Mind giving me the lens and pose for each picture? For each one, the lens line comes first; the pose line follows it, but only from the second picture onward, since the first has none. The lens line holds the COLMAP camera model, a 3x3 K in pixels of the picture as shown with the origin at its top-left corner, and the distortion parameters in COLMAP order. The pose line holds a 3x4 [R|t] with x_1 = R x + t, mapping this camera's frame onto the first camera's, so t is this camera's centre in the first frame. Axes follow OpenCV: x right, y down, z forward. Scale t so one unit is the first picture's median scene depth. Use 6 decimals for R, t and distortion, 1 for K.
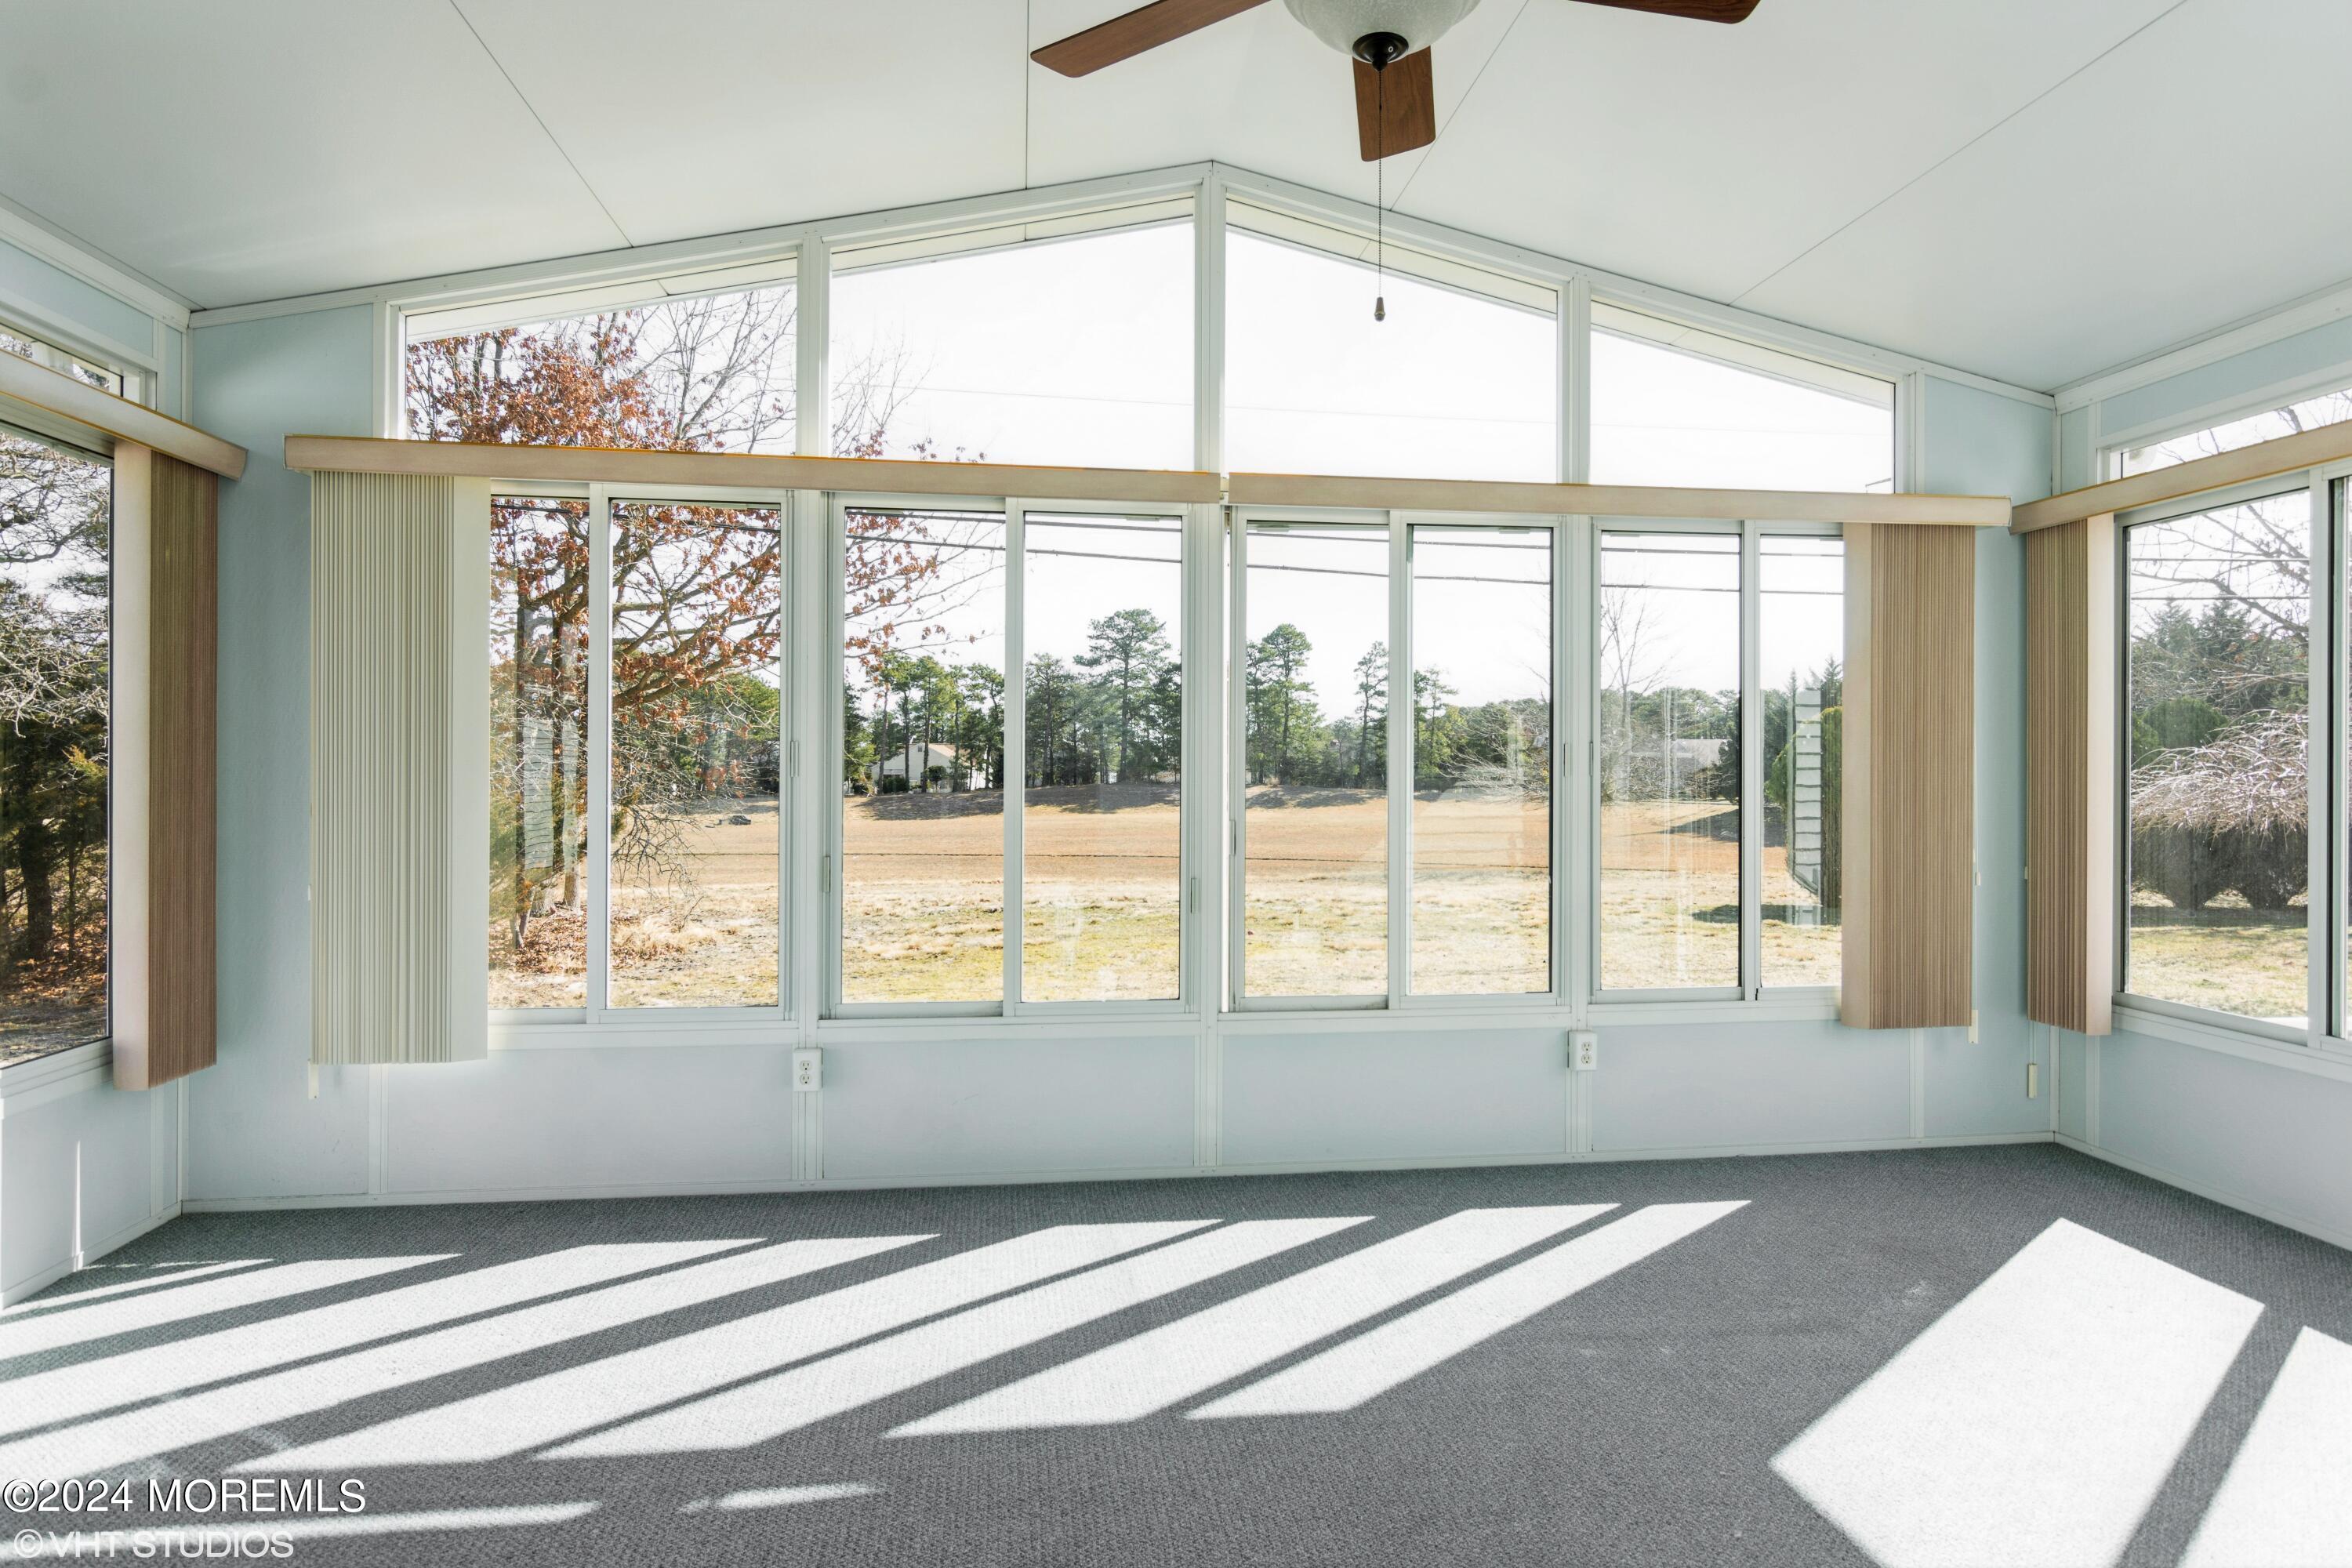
lens RADIAL K [[1245.2, 0, 1180.5], [0, 1245.2, 773.6], [0, 0, 1]] dist [-0.001541, 0.000074]
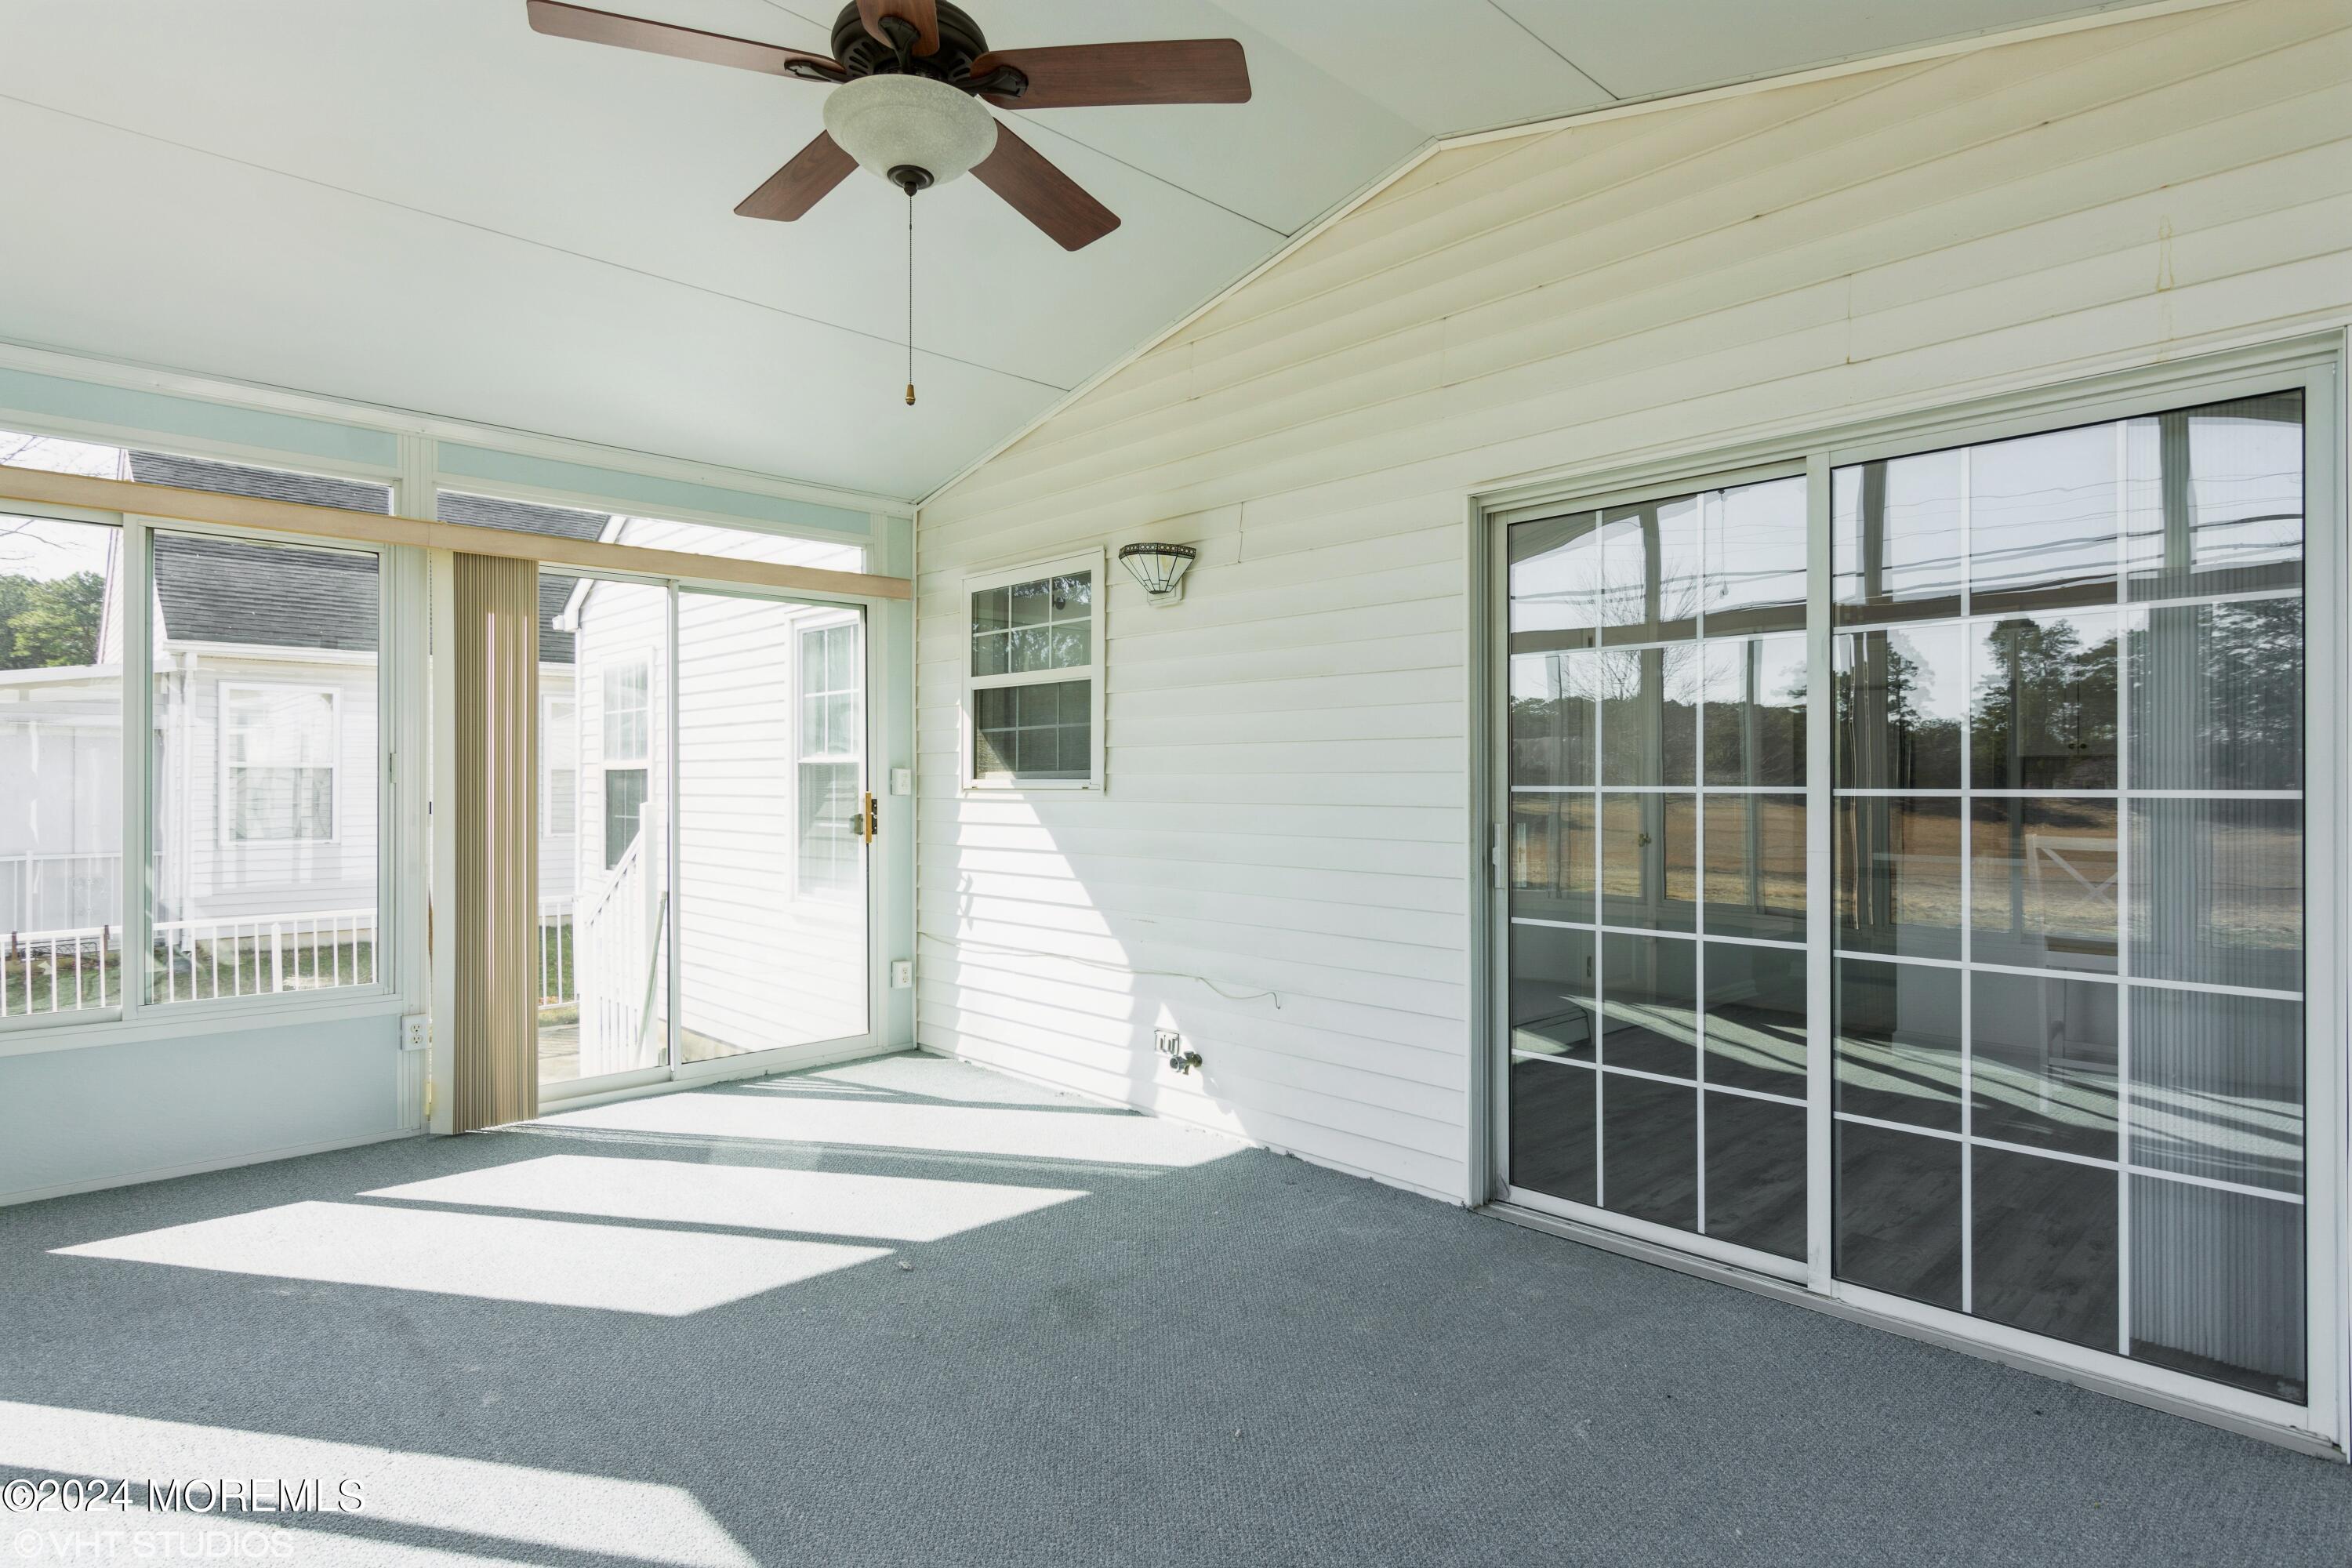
lens RADIAL K [[1245.2, 0, 1180.5], [0, 1245.2, 773.6], [0, 0, 1]] dist [-0.001541, 0.000074]
pose [[-0.594382, 0.004168, 0.804172, -0.550532], [-0.001077, 0.999982, -0.005979, 0.001136], [-0.804182, -0.004420, -0.594367, 0.859068]]
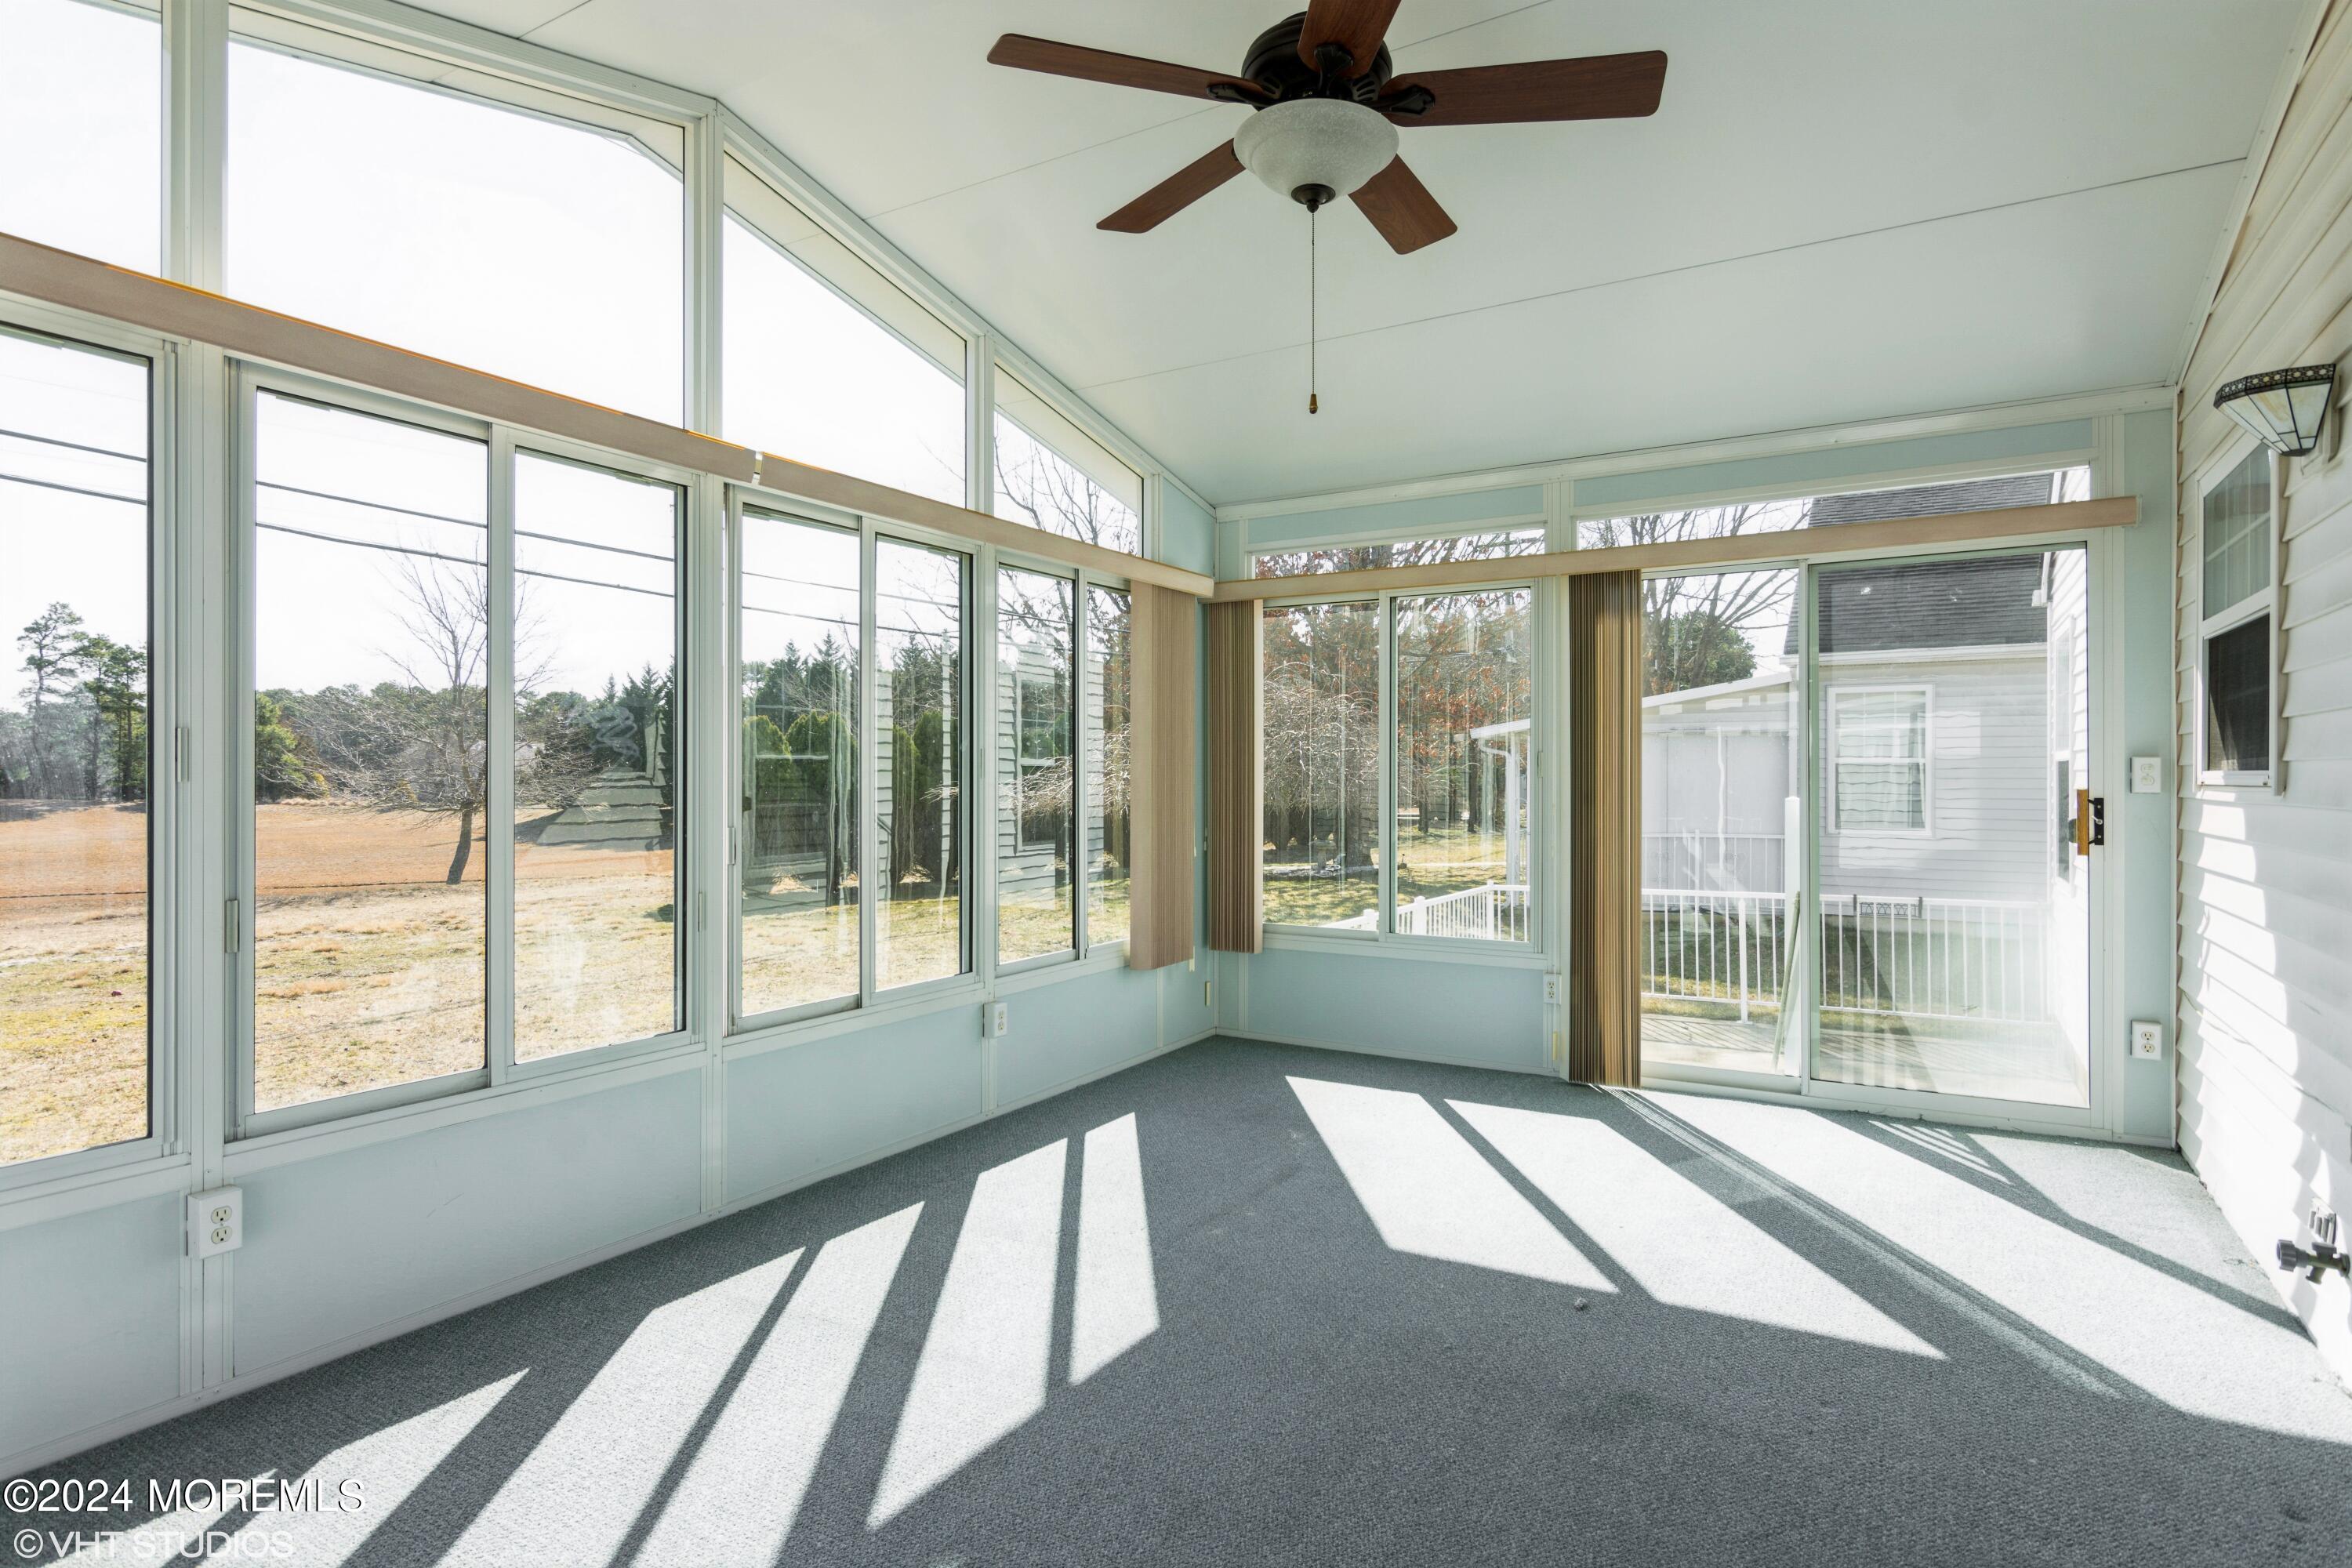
lens RADIAL K [[1241.9, 0, 1176.0], [0, 1241.9, 784.0], [0, 0, 1]] dist [-0.000392, -0.000357]
pose [[0.616436, -0.006699, 0.787377, -0.520360], [0.002302, 0.999975, 0.006706, 0.000629], [-0.787402, -0.002321, 0.616436, 0.192452]]
